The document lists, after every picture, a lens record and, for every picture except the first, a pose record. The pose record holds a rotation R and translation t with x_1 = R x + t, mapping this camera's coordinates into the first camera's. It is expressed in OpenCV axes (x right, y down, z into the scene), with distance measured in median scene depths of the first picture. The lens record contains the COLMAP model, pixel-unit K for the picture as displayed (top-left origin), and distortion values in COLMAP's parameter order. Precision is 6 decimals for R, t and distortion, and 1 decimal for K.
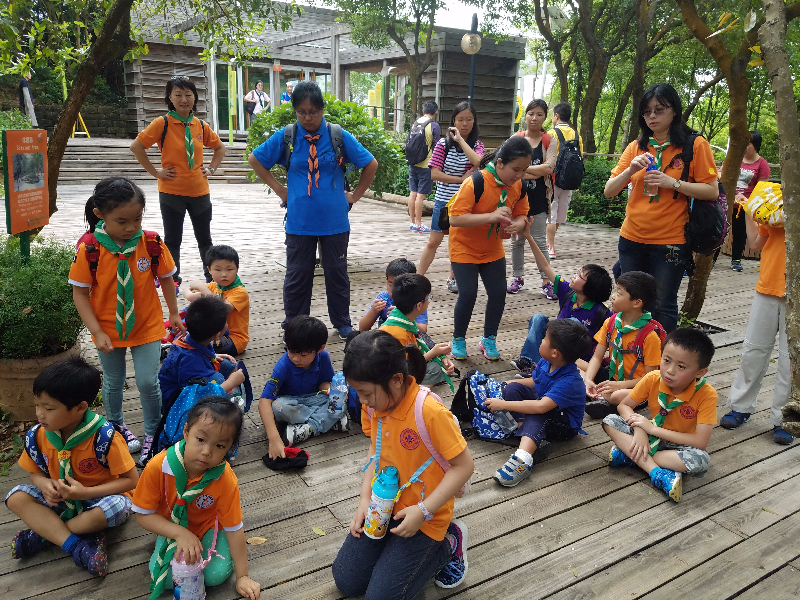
lens RADIAL K [[611.2, 0, 418.0], [0, 611.2, 337.7], [0, 0, 1]] dist [0.051693, -0.113327]
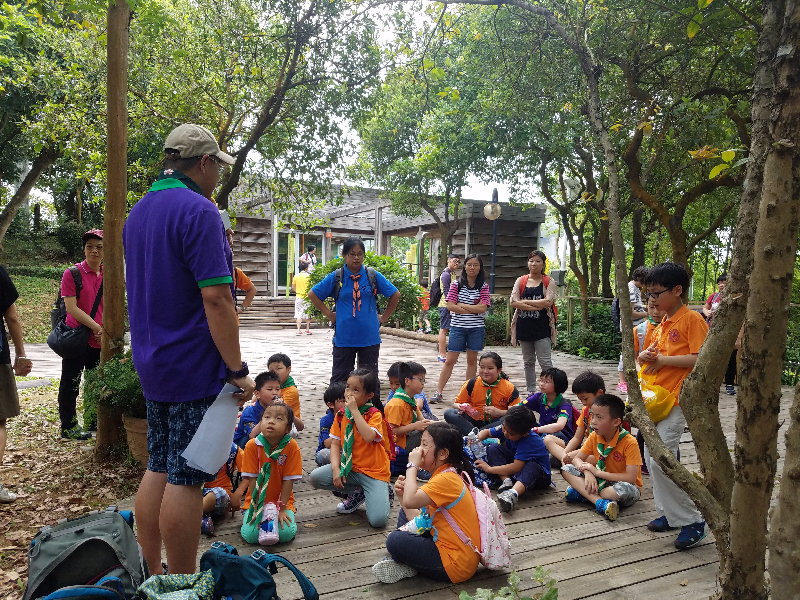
lens RADIAL K [[619.6, 0, 381.3], [0, 619.6, 331.7], [0, 0, 1]] dist [-0.000488, -0.087239]
pose [[0.992403, -0.007114, -0.122826, 0.018008], [-0.024433, 0.967047, -0.253425, 0.045969], [0.120581, 0.254500, 0.959526, -0.096256]]
